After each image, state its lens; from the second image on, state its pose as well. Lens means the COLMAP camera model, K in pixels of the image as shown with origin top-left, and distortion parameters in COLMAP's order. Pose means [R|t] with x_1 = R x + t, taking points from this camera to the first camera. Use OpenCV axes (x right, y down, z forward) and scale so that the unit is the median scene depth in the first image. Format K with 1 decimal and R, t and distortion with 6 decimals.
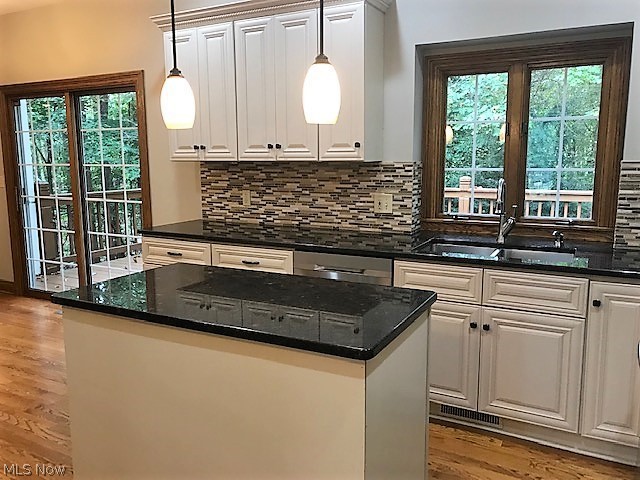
lens RADIAL K [[543.8, 0, 317.9], [0, 543.8, 243.3], [0, 0, 1]] dist [0.067697, -0.014305]
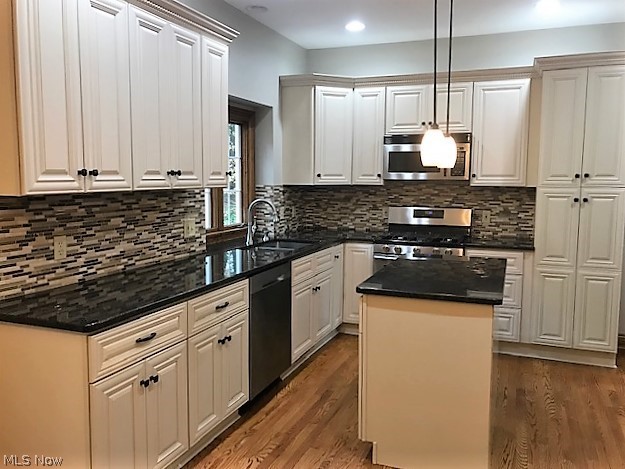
lens RADIAL K [[531.1, 0, 307.1], [0, 531.1, 229.9], [0, 0, 1]] dist [0.067697, -0.014305]
pose [[-0.119840, -0.094092, 0.988324, -0.852915], [0.161438, 0.980402, 0.112913, -0.137792], [-0.979580, 0.173085, -0.102302, 0.821818]]
